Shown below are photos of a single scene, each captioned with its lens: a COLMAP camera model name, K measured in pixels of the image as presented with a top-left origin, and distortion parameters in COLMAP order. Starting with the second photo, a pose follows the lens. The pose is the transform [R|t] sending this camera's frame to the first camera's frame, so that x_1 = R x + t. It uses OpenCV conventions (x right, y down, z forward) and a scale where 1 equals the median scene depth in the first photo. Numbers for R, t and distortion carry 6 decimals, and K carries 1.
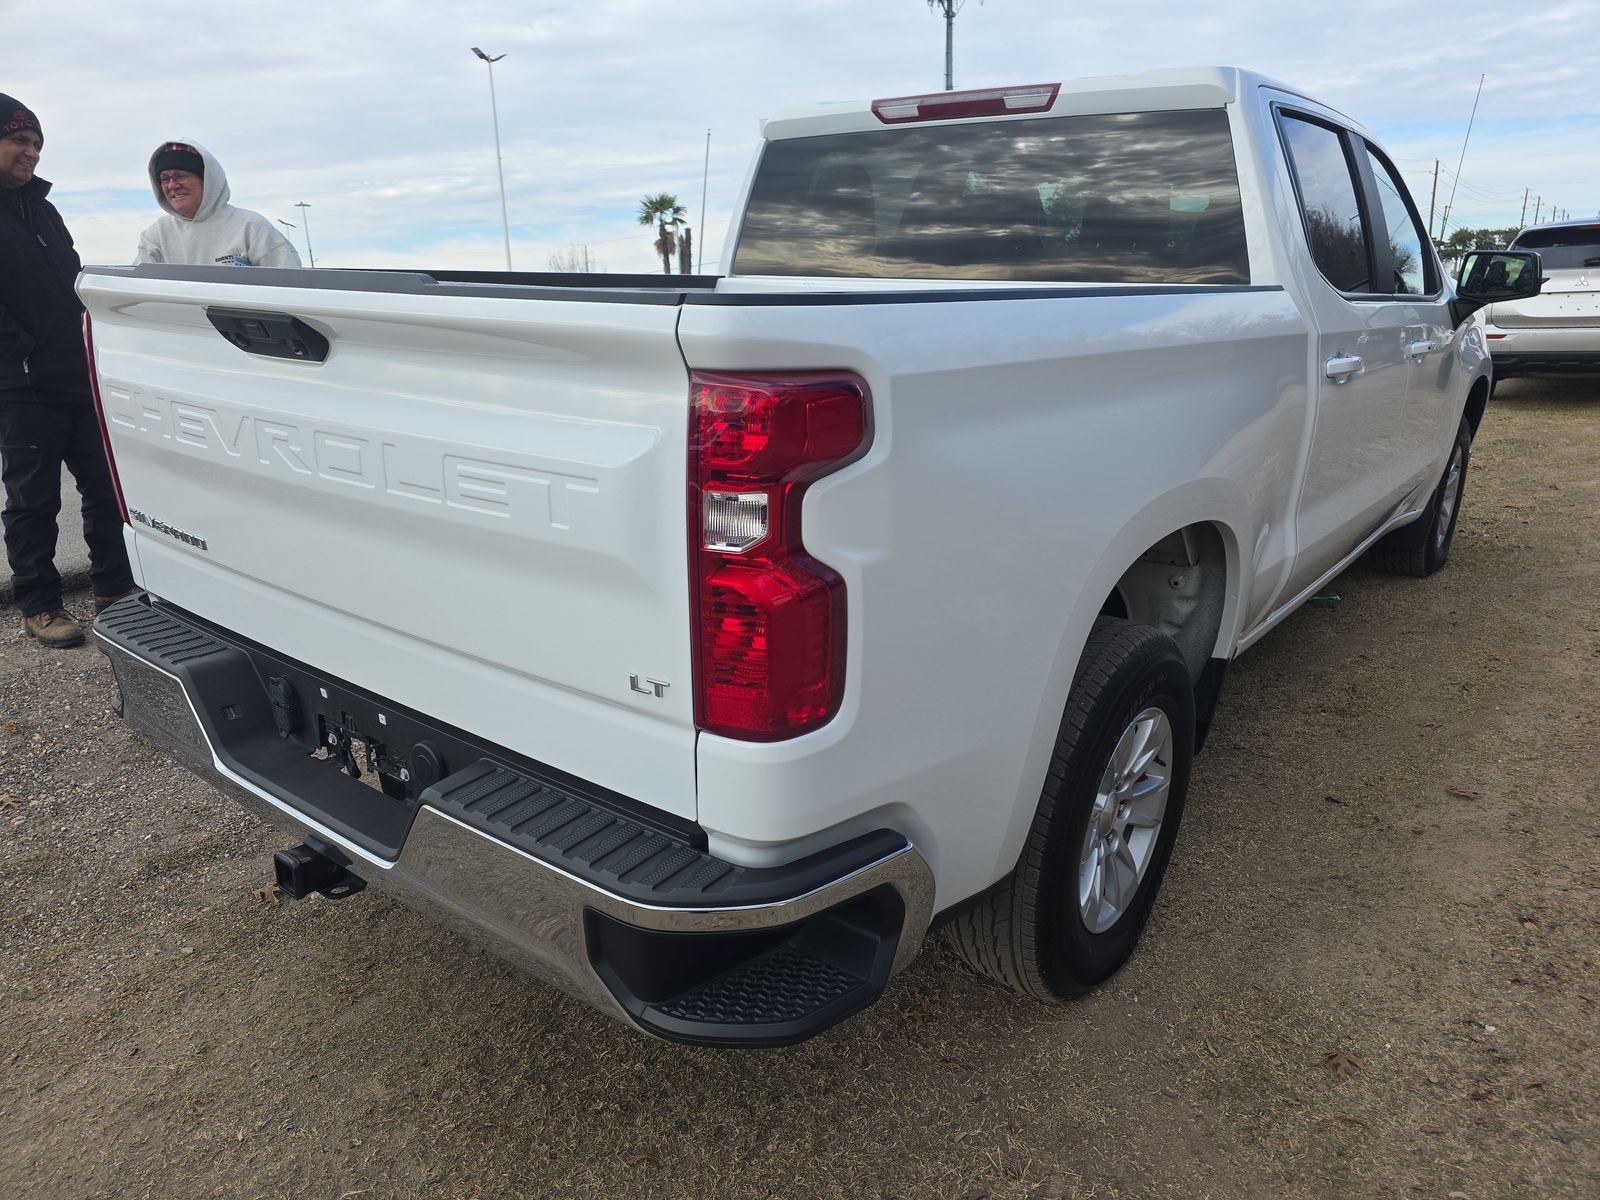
lens RADIAL K [[1068.9, 0, 809.3], [0, 1068.9, 602.1], [0, 0, 1]] dist [0.056395, -0.055107]
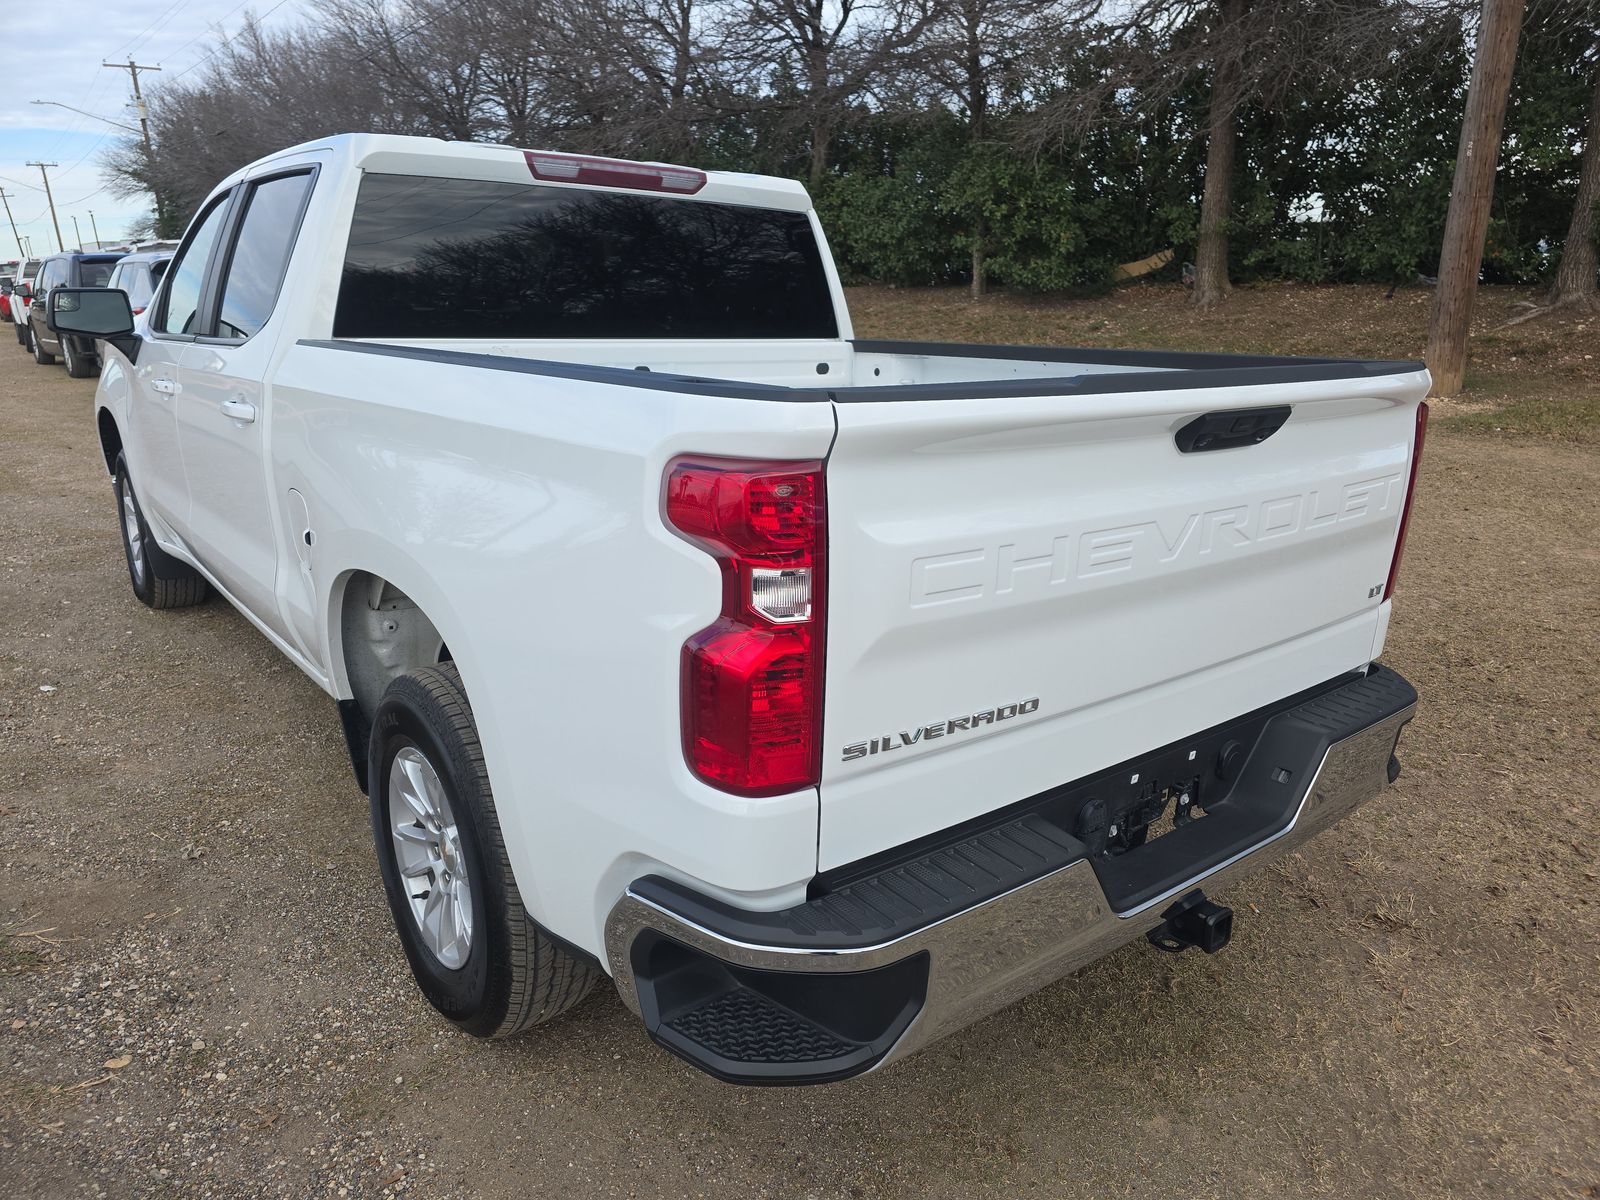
lens RADIAL K [[1068.9, 0, 809.3], [0, 1068.9, 602.1], [0, 0, 1]] dist [0.056395, -0.055107]
pose [[0.243407, -0.266433, 0.932613, -0.964026], [0.278132, 0.940324, 0.196045, -0.240921], [-0.929191, 0.211670, 0.302985, 0.642772]]
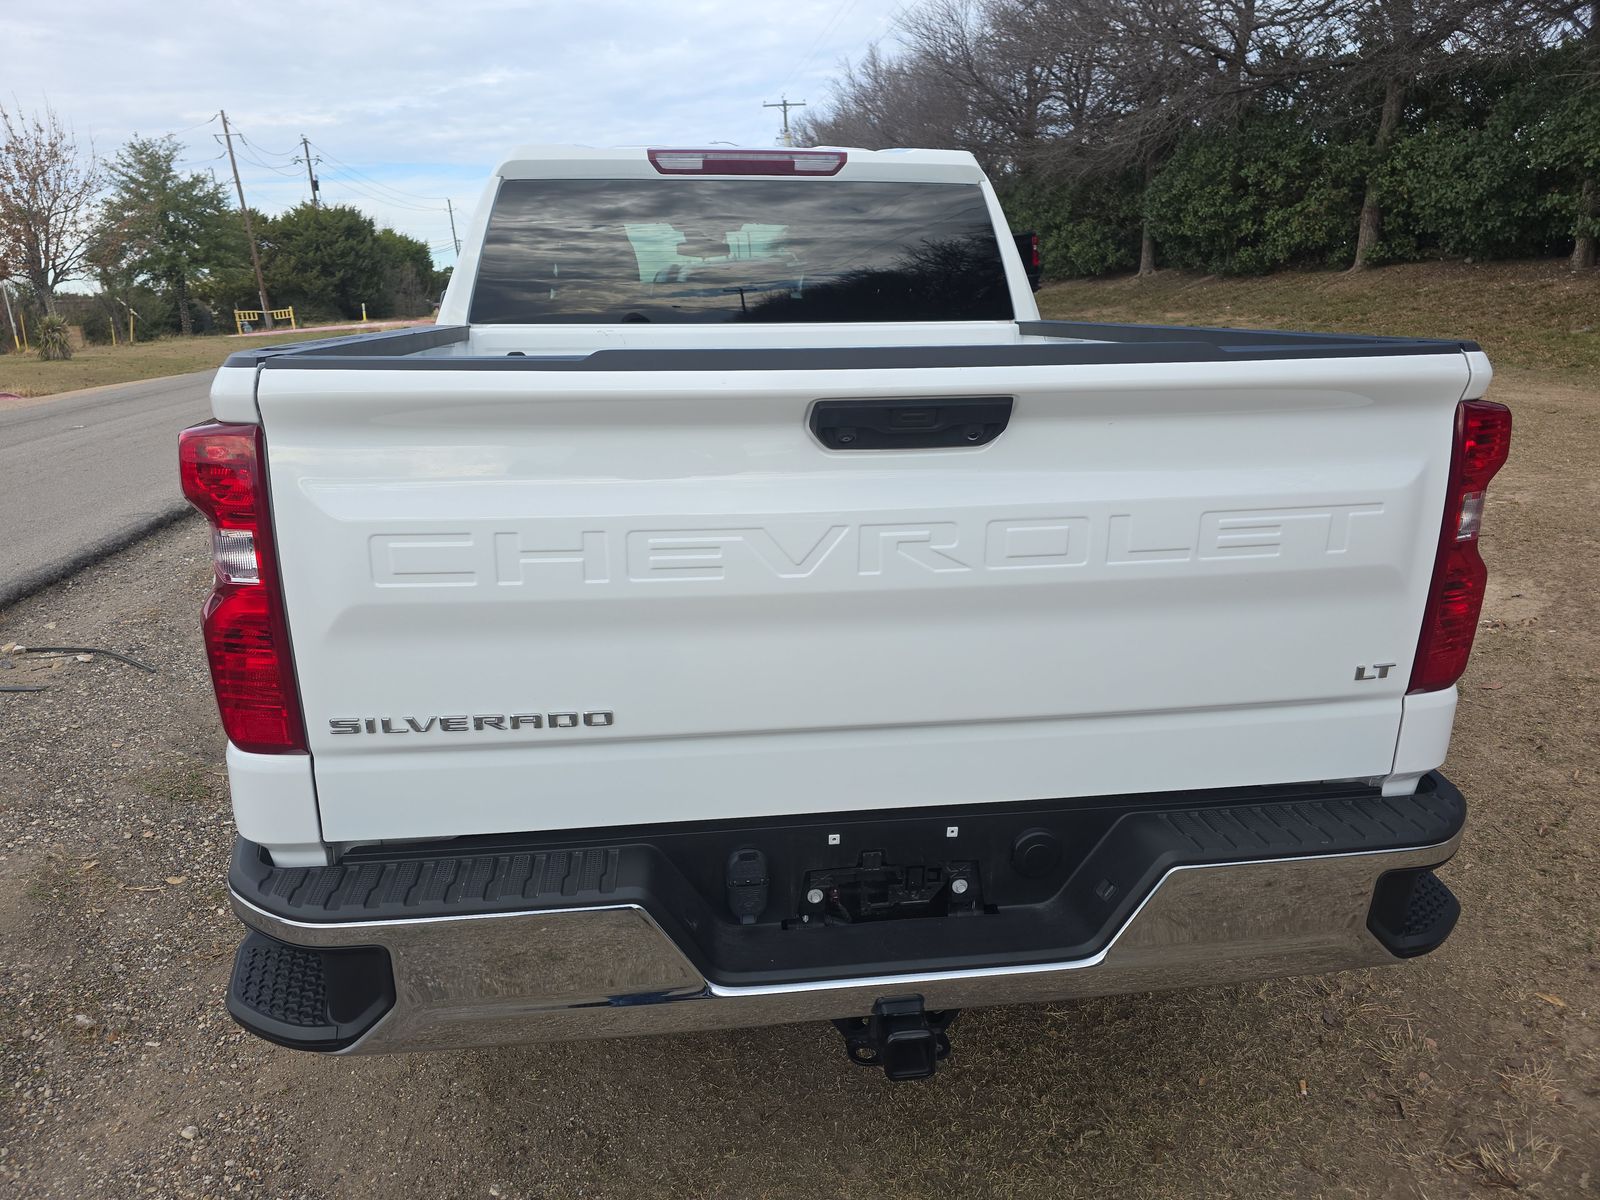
lens RADIAL K [[1067.2, 0, 789.2], [0, 1067.2, 578.0], [0, 0, 1]] dist [0.065680, -0.052583]
pose [[0.706965, -0.196279, 0.679466, -0.677833], [0.227044, 0.972854, 0.044797, -0.107608], [-0.669814, 0.122599, 0.732338, 0.262930]]
